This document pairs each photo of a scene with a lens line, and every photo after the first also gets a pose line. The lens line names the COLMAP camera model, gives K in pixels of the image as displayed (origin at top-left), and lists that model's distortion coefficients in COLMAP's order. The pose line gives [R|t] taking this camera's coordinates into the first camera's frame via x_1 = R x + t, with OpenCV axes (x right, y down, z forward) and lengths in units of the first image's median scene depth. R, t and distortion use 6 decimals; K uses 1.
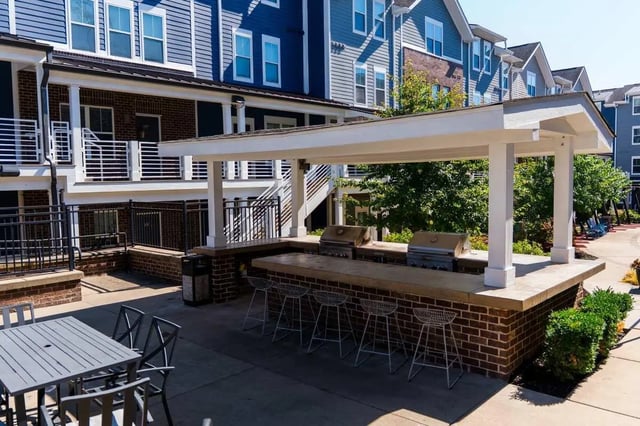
lens RADIAL K [[478.4, 0, 320.0], [0, 478.4, 213.0], [0, 0, 1]] dist [-0.002486, -0.000584]
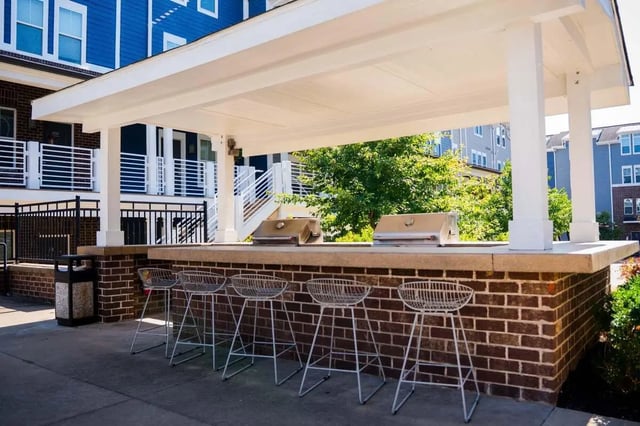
lens RADIAL K [[504.5, 0, 320.0], [0, 504.5, 213.0], [0, 0, 1]] dist [-0.078684, 0.003222]
pose [[0.993866, 0.007511, 0.110339, 0.025361], [0.002477, 0.995929, -0.090106, 0.132693], [-0.110567, 0.089827, 0.989801, 0.319452]]
